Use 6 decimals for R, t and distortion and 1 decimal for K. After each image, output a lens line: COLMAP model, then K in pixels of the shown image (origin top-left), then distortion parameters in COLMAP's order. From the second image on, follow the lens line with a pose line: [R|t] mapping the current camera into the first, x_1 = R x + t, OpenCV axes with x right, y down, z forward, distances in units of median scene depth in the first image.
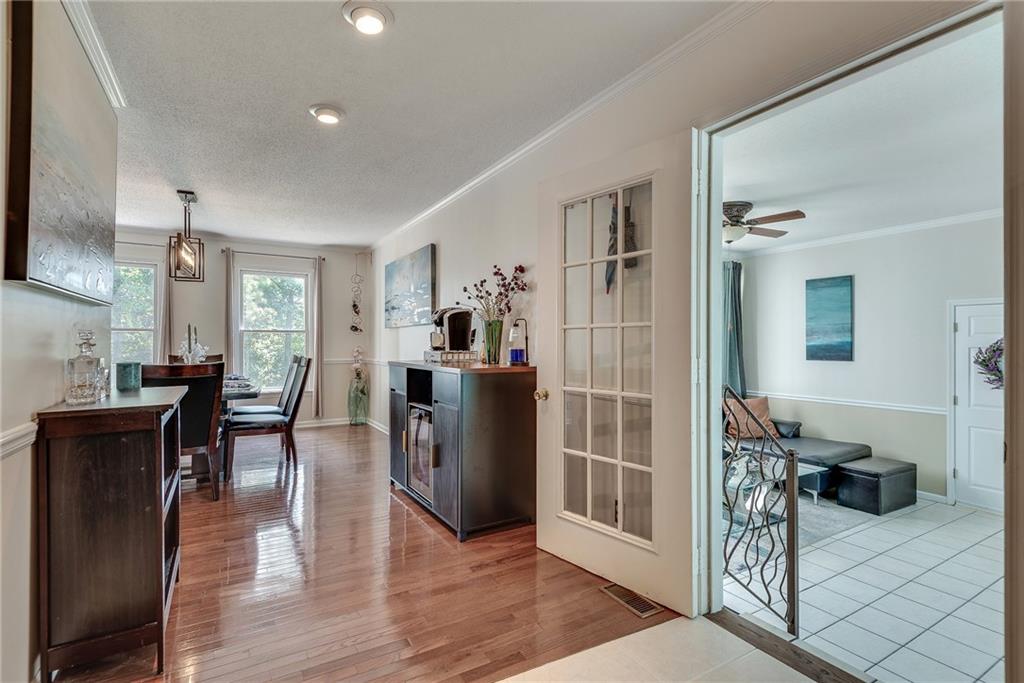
lens RADIAL K [[475.8, 0, 512.0], [0, 475.8, 341.5], [0, 0, 1]] dist [0.001486, -0.000359]
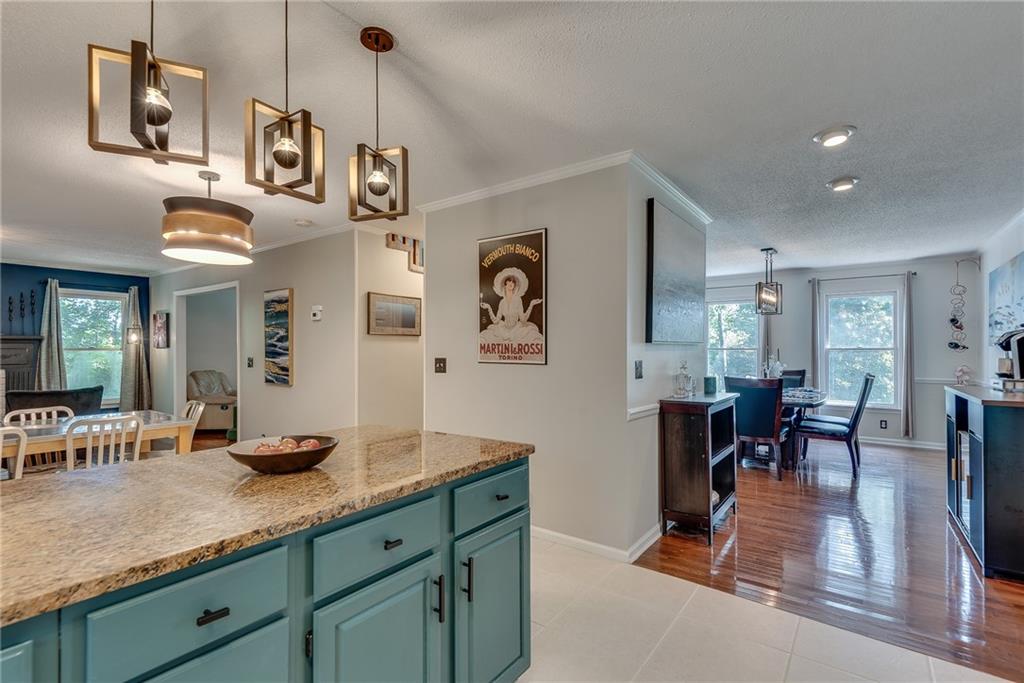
lens RADIAL K [[471.4, 0, 514.8], [0, 471.4, 353.8], [0, 0, 1]] dist [0.003285, -0.000269]
pose [[0.379469, 0.007040, -0.925178, 0.282802], [0.000404, 0.999970, 0.007776, -0.029468], [0.925204, -0.003325, 0.379455, -0.167104]]
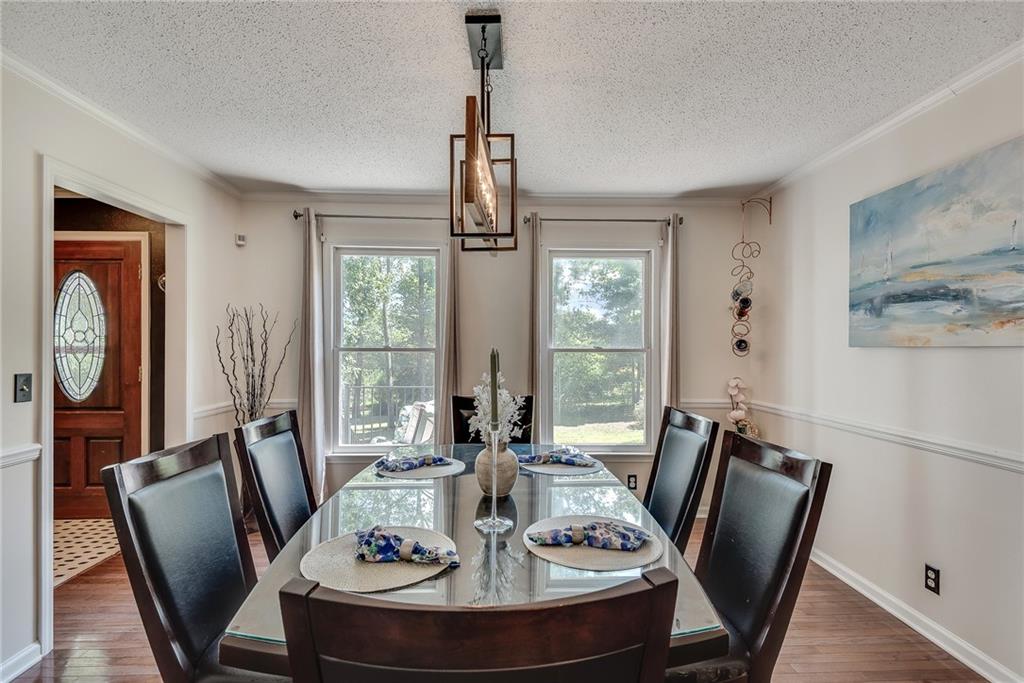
lens RADIAL K [[471.4, 0, 514.8], [0, 471.4, 353.8], [0, 0, 1]] dist [0.003285, -0.000269]
pose [[0.875341, 0.007504, -0.483449, -0.465076], [0.000523, 0.999864, 0.016466, -0.039916], [0.483507, -0.014666, 0.875218, 0.657191]]
